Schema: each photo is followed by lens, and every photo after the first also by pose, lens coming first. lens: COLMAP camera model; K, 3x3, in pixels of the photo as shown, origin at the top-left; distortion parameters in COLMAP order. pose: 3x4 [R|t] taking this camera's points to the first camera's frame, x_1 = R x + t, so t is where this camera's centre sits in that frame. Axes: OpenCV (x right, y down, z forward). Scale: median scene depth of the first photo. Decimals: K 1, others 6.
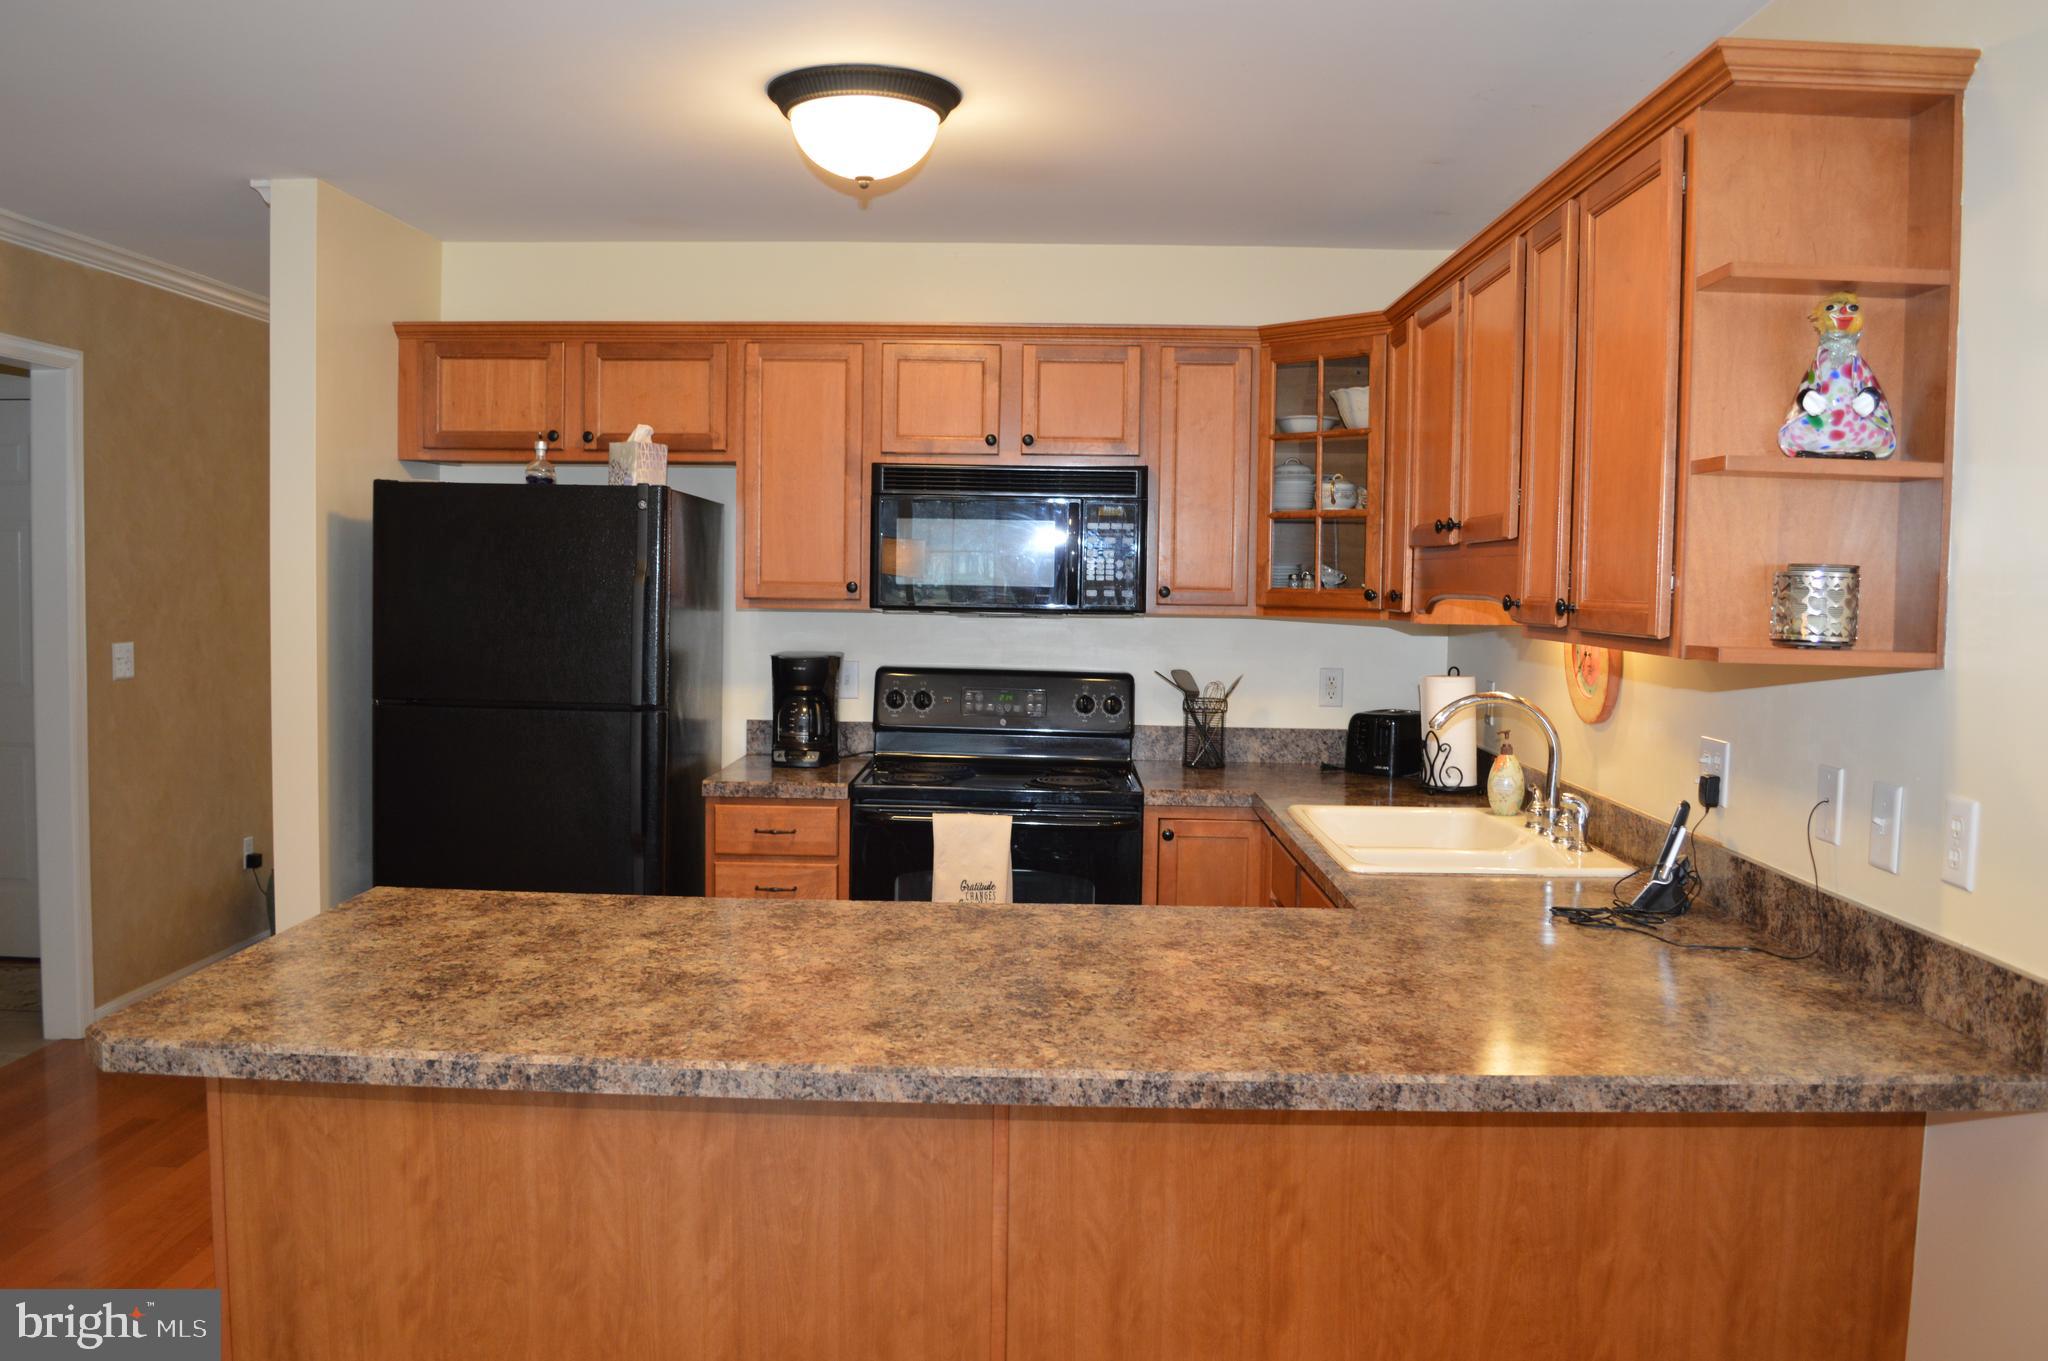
lens RADIAL K [[1635.5, 0, 1024.0], [0, 1635.5, 680.5], [0, 0, 1]] dist [-0.074432, -0.003977]
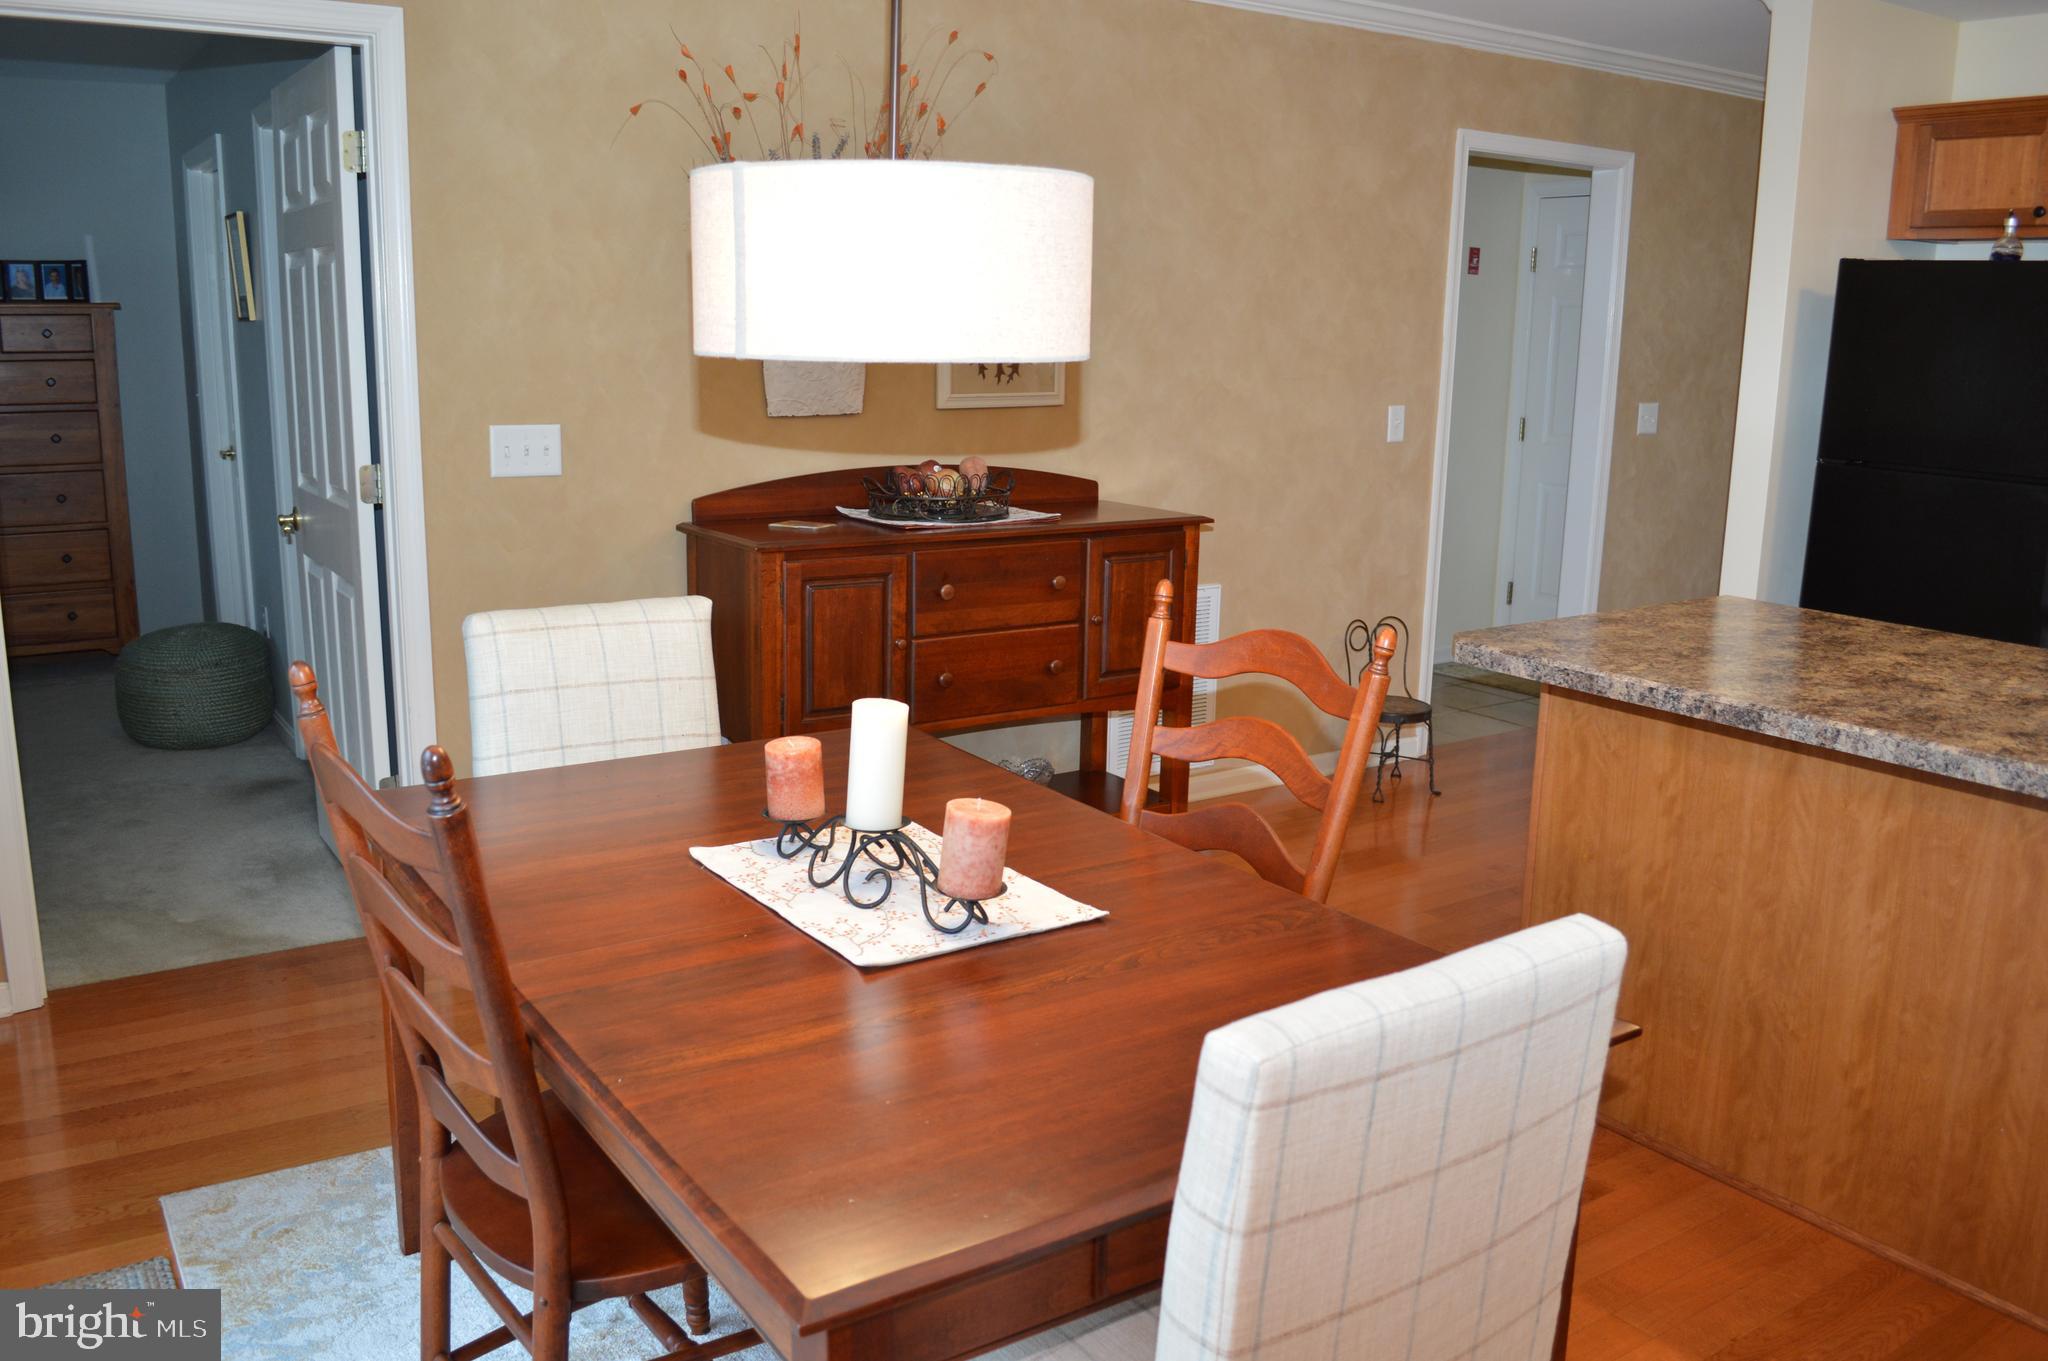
lens RADIAL K [[1635.5, 0, 1024.0], [0, 1635.5, 680.5], [0, 0, 1]] dist [-0.074432, -0.003977]
pose [[0.585364, 0.164470, -0.793913, 0.349525], [-0.059414, 0.985277, 0.160307, 0.035350], [0.808591, -0.046668, 0.586518, -0.200958]]
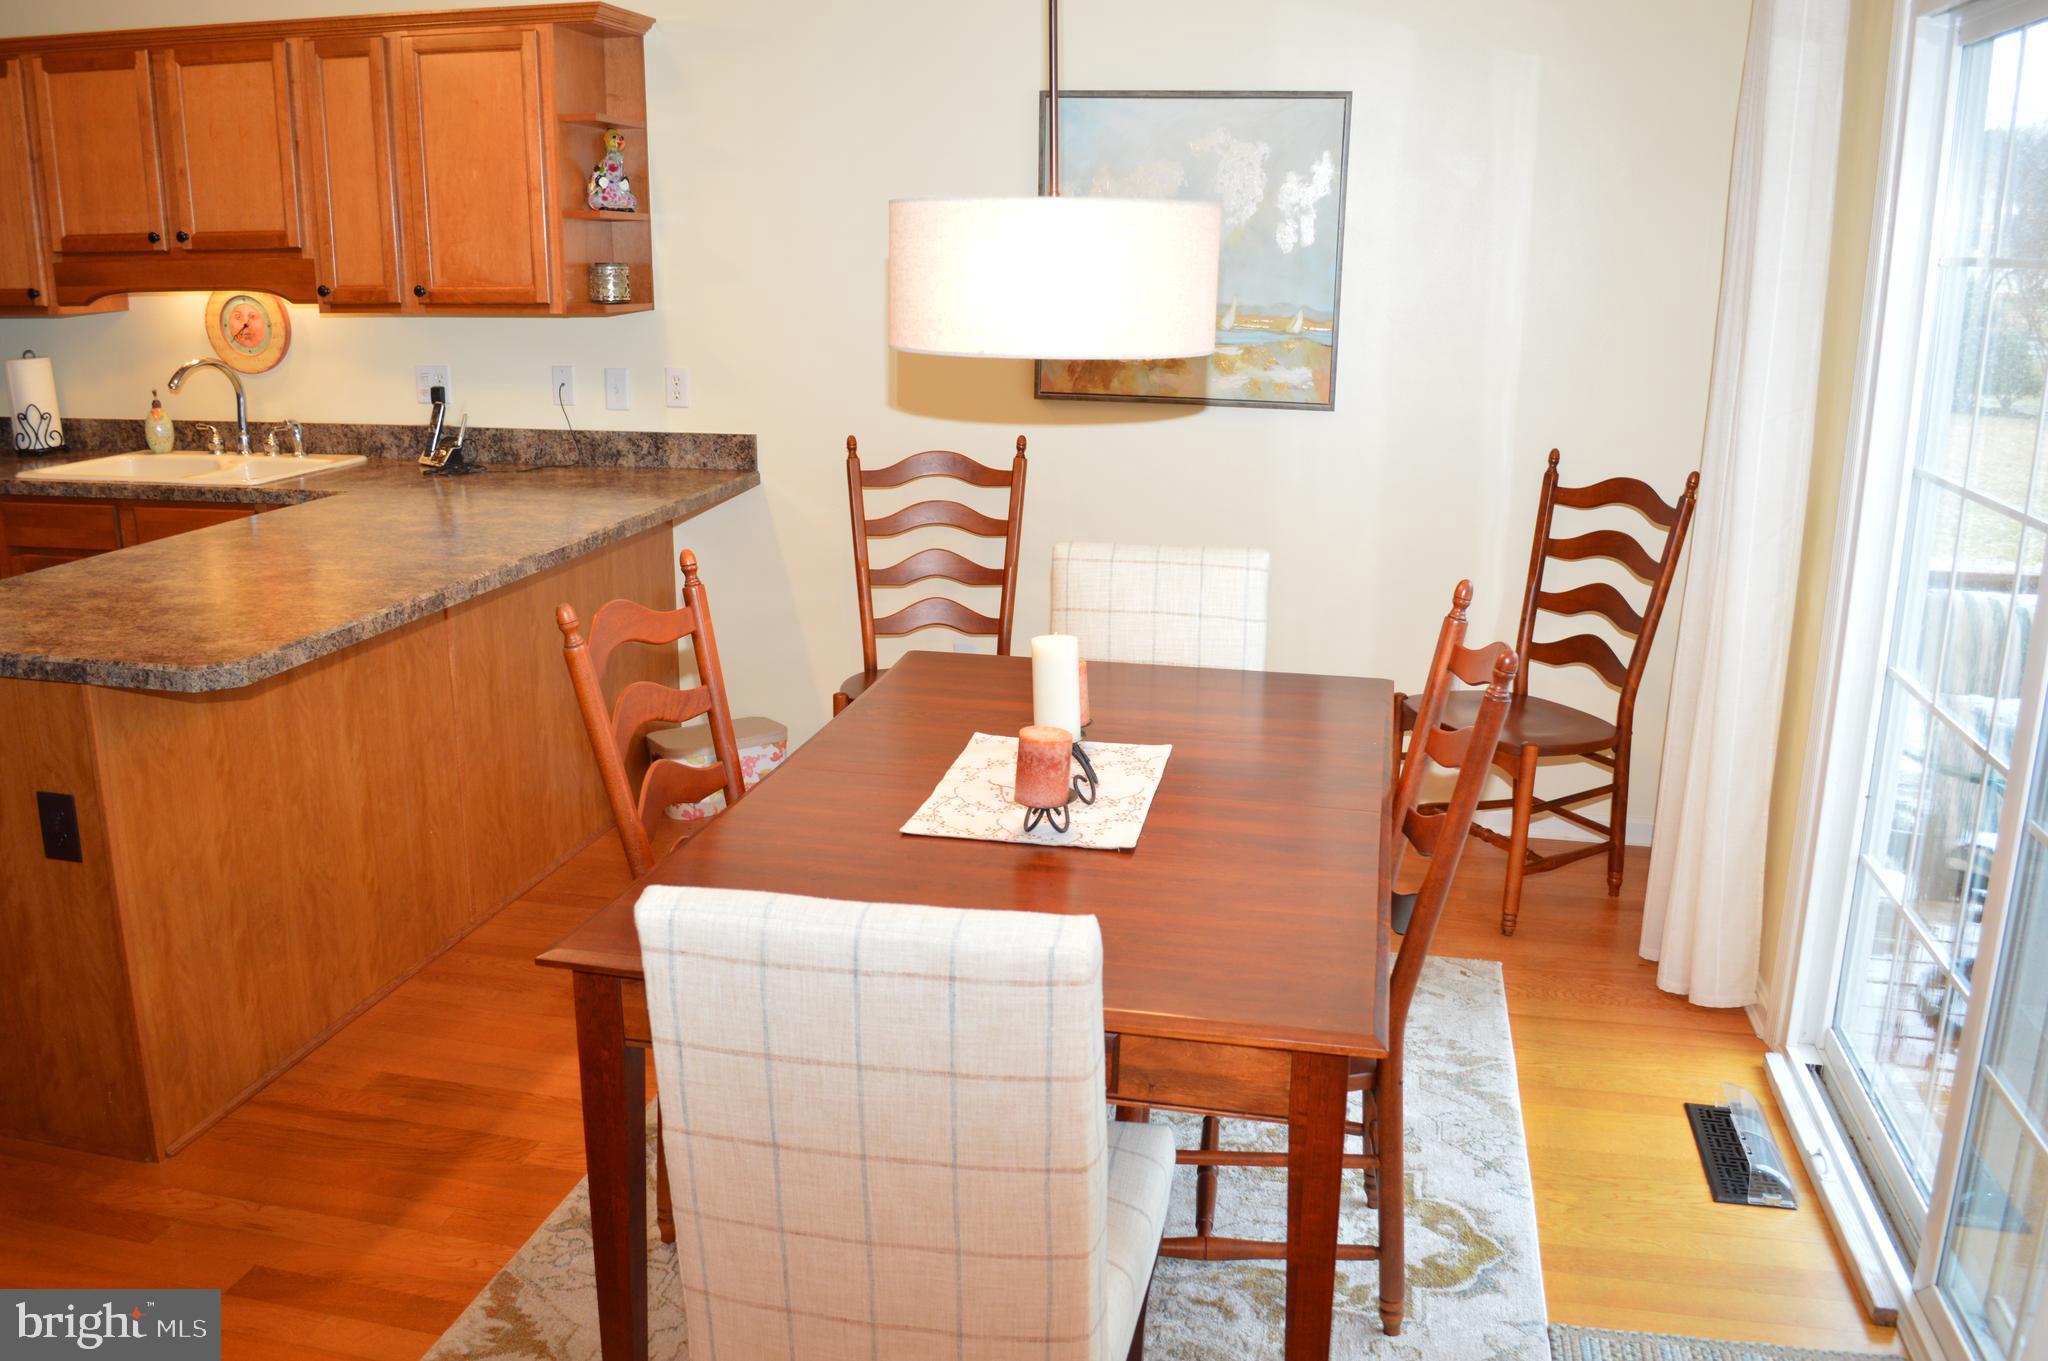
lens RADIAL K [[1635.5, 0, 1024.0], [0, 1635.5, 680.5], [0, 0, 1]] dist [-0.074432, -0.003977]
pose [[0.191090, -0.268840, 0.944039, -1.507414], [0.061420, 0.963152, 0.261850, -0.066649], [-0.979649, 0.007946, 0.200561, 0.060367]]
